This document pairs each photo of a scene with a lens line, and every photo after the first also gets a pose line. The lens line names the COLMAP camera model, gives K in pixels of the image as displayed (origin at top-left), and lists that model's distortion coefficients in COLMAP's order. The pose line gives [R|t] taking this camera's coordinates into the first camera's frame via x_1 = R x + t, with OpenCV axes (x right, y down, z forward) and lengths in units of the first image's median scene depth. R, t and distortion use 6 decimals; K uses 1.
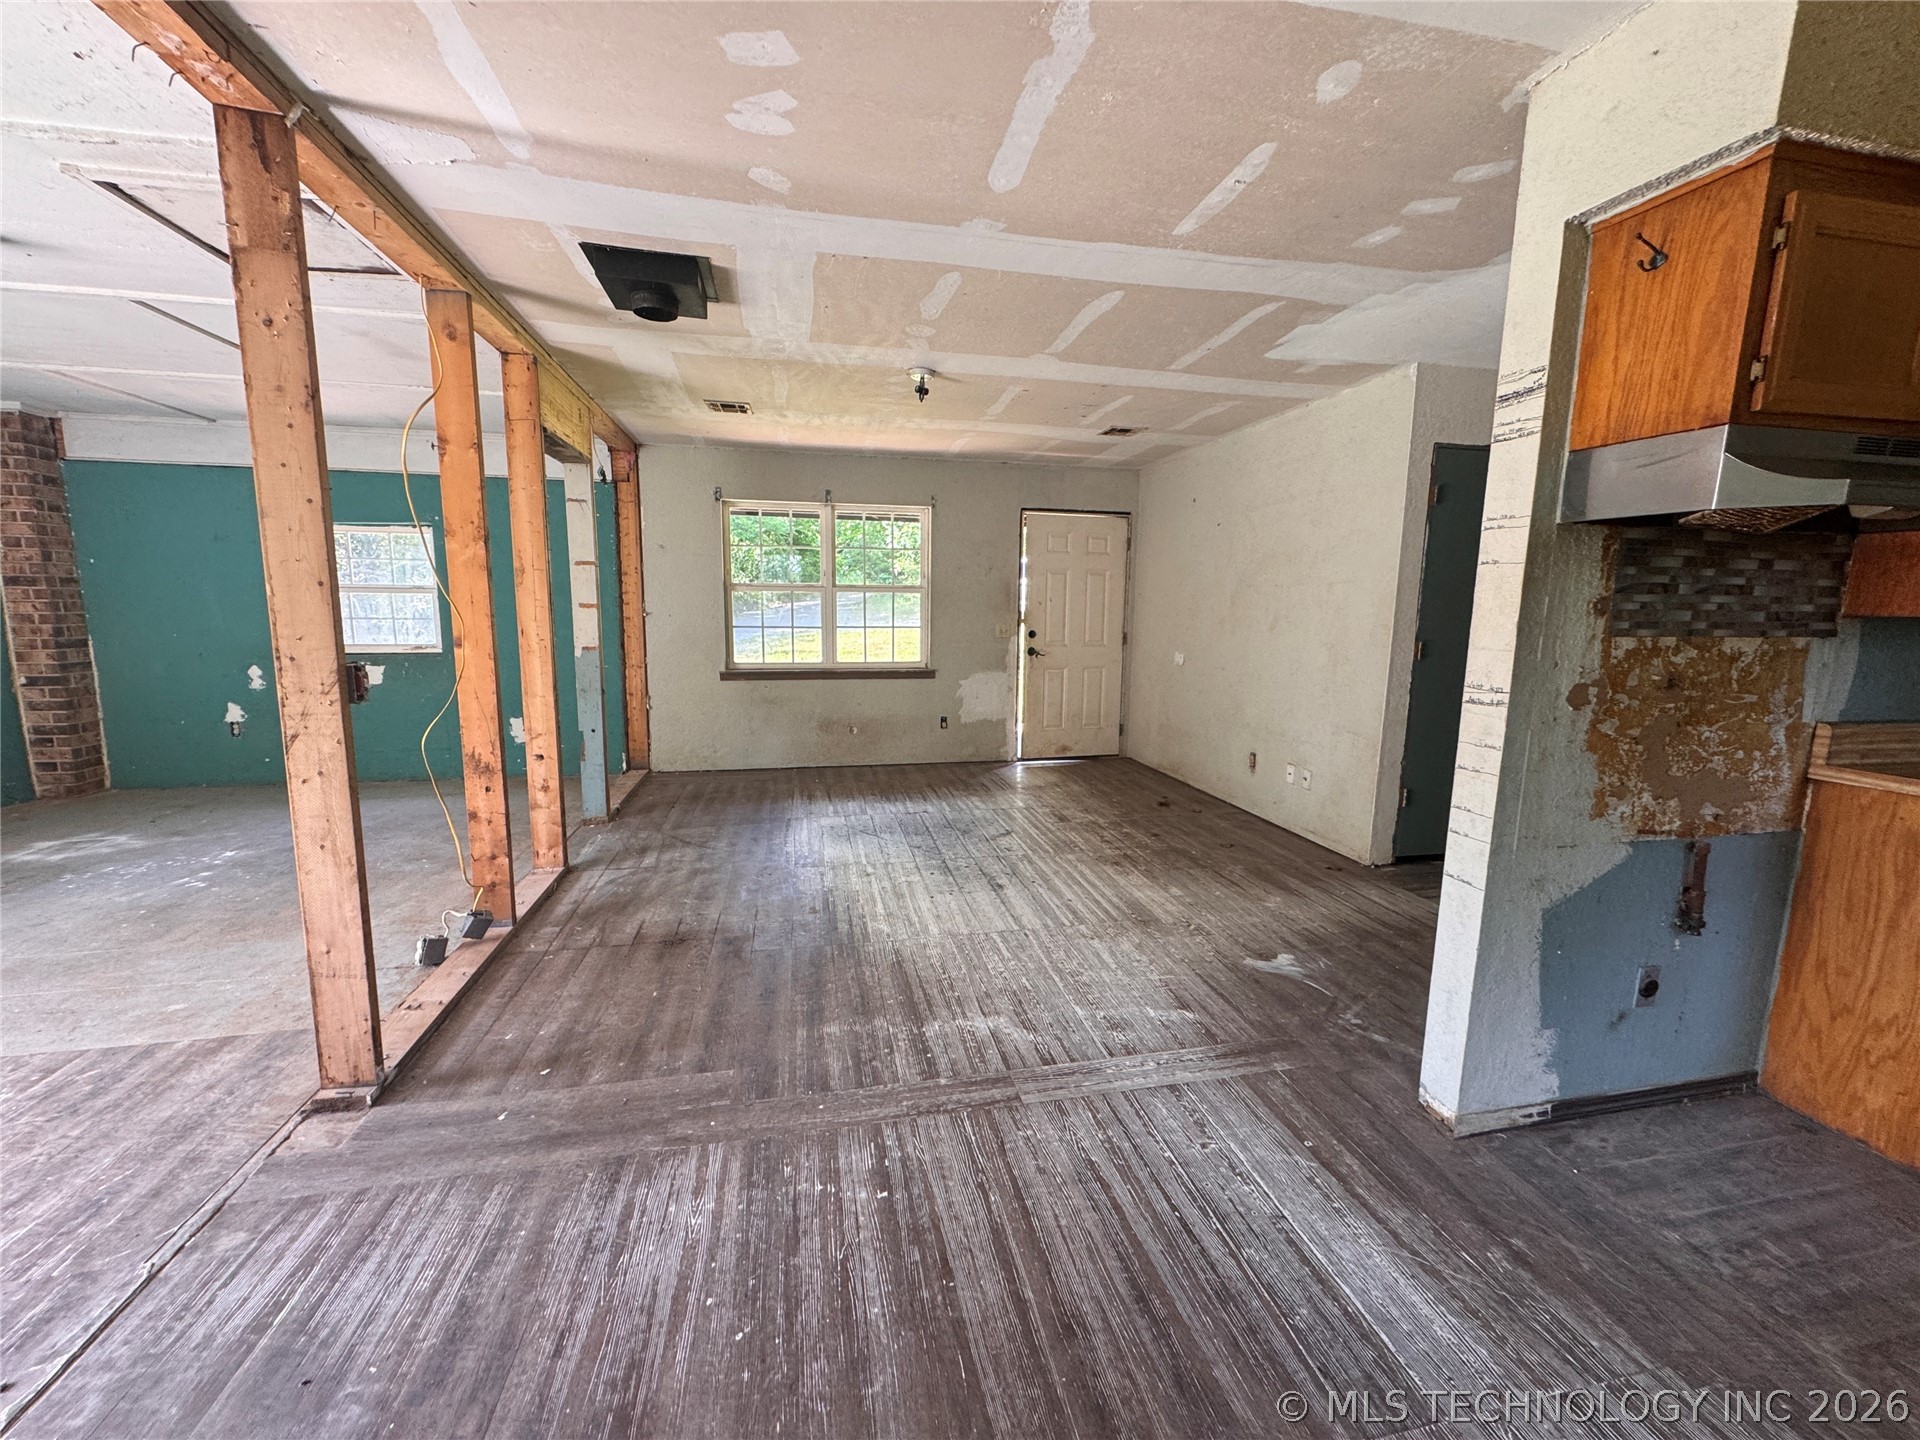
lens RADIAL K [[765.7, 0, 959.0], [0, 765.7, 718.4], [0, 0, 1]] dist [-0.002336, -0.000016]
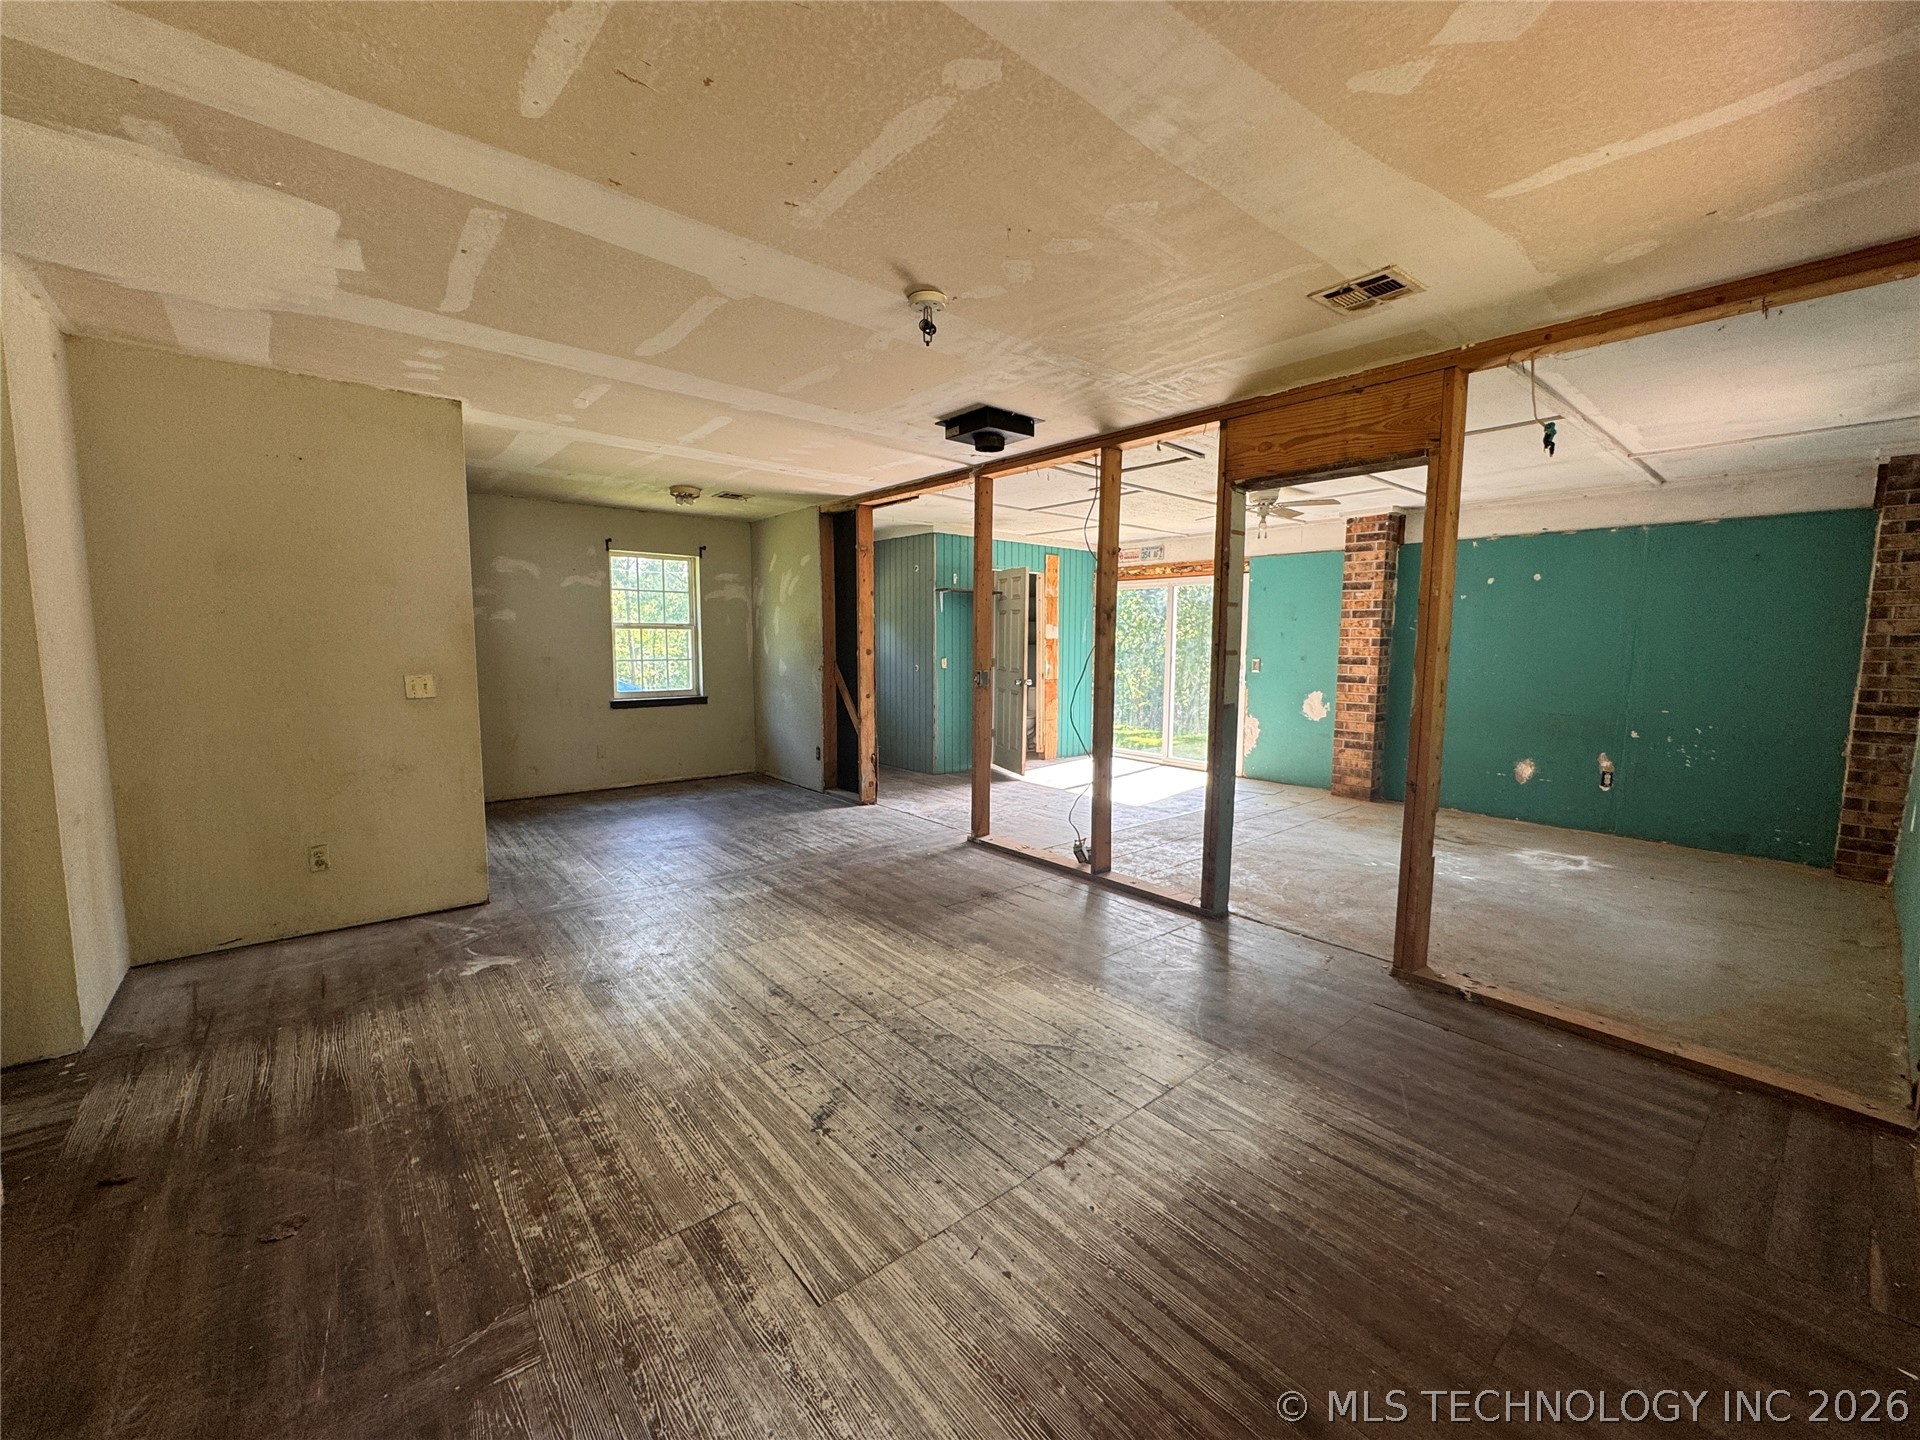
lens RADIAL K [[765.7, 0, 957.4], [0, 765.7, 717.4], [0, 0, 1]] dist [-0.002336, -0.000016]
pose [[-0.883557, 0.028983, -0.467426, 0.256339], [-0.088245, 0.969901, 0.226945, -0.268762], [0.459935, 0.241767, -0.854406, 1.731878]]
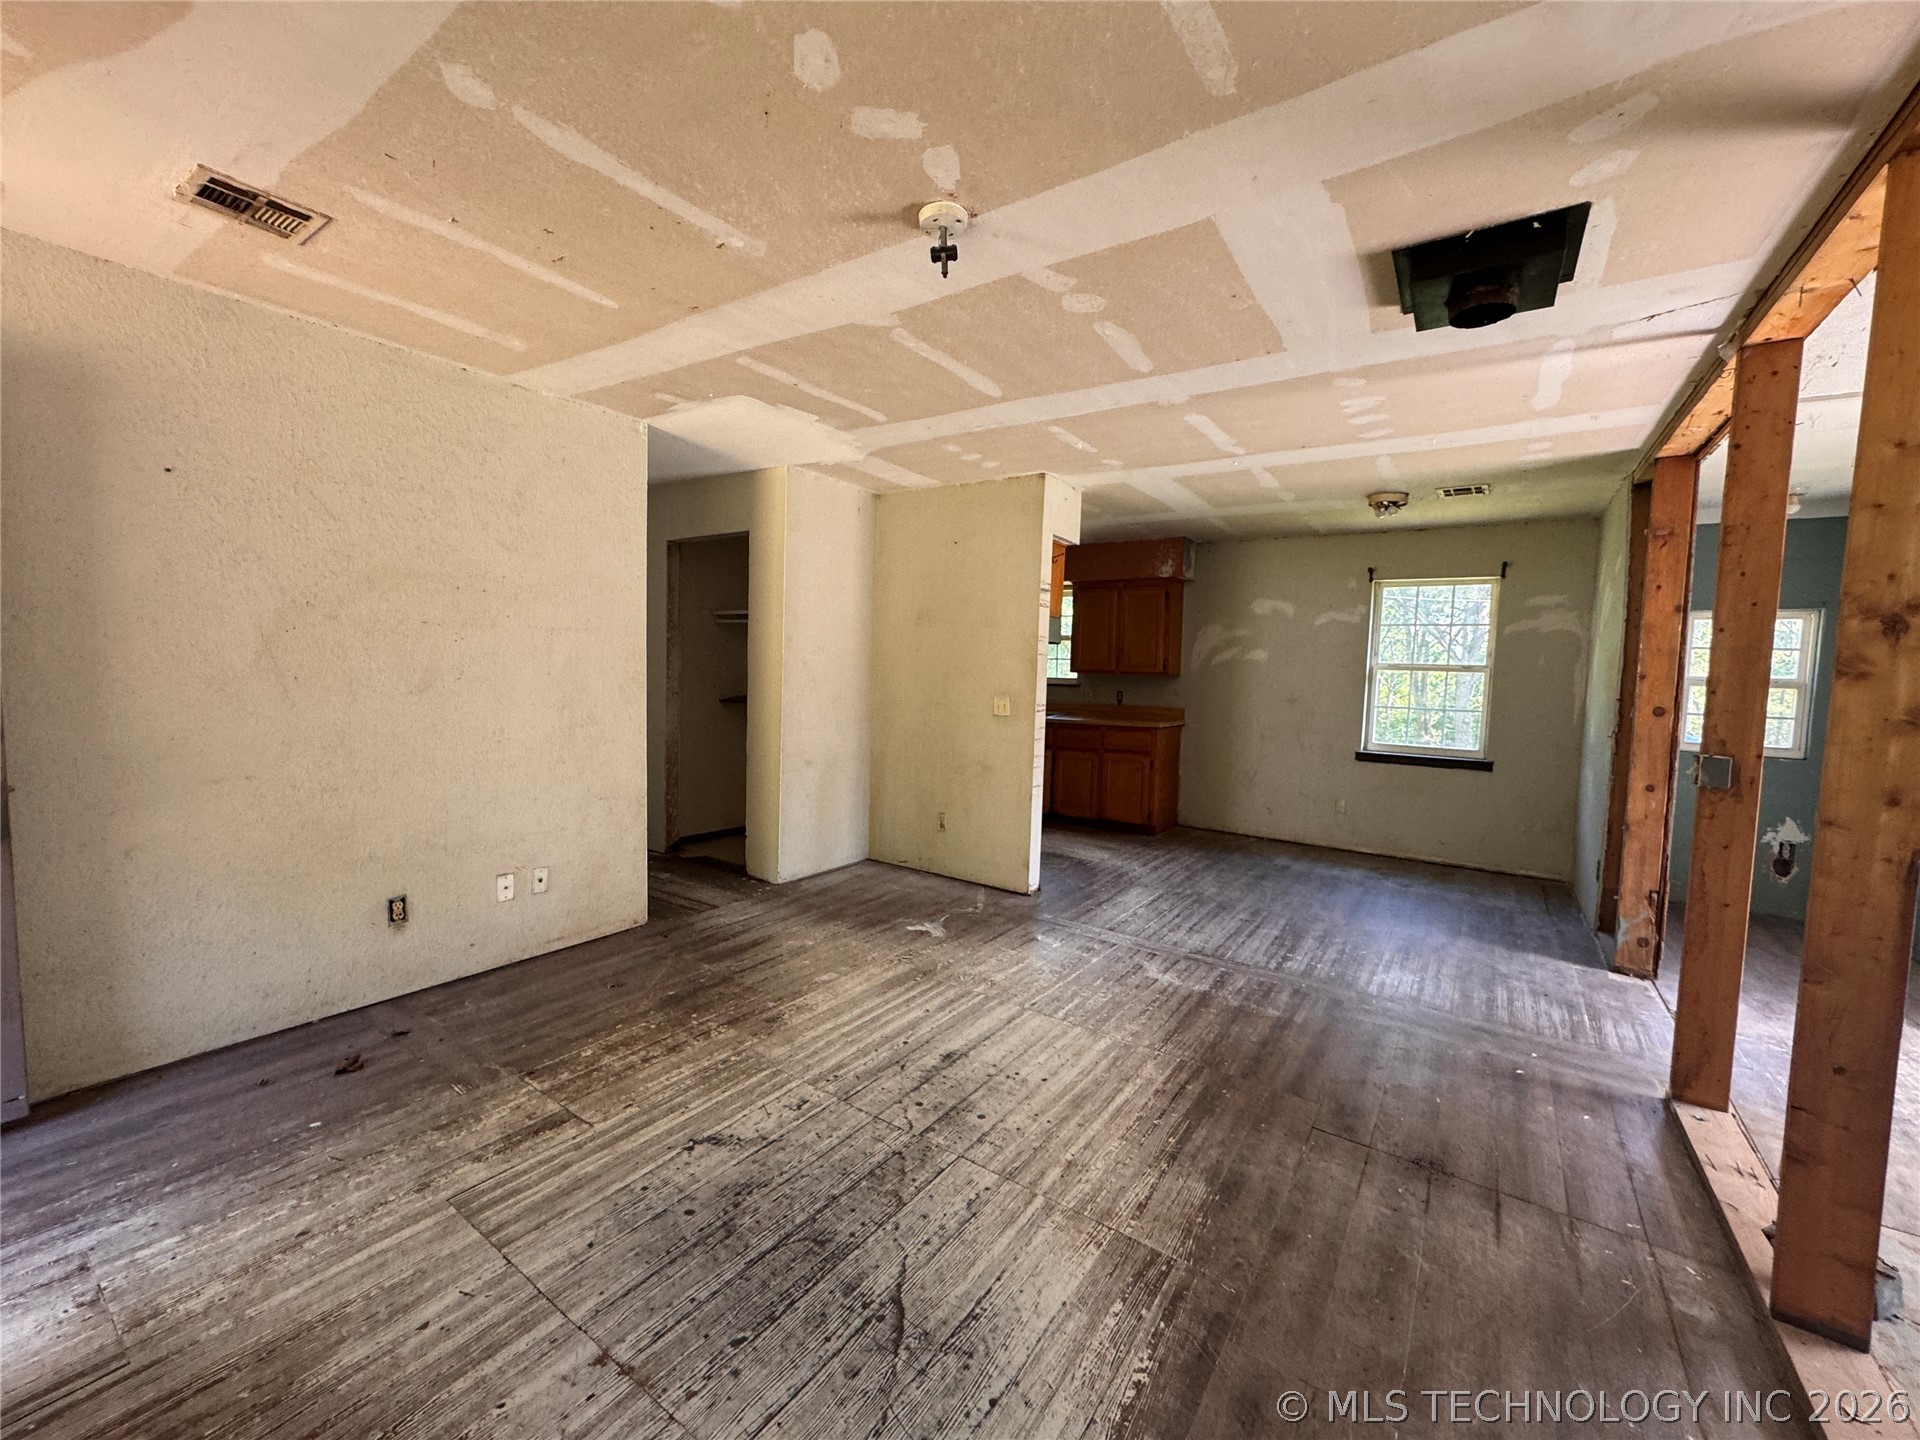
lens RADIAL K [[765.7, 0, 957.4], [0, 765.7, 718.0], [0, 0, 1]] dist [-0.002336, -0.000016]
pose [[-0.687422, -0.083877, 0.721398, -0.459654], [0.067865, 0.981543, 0.178793, -0.231834], [-0.723080, 0.171864, -0.669042, 1.445259]]
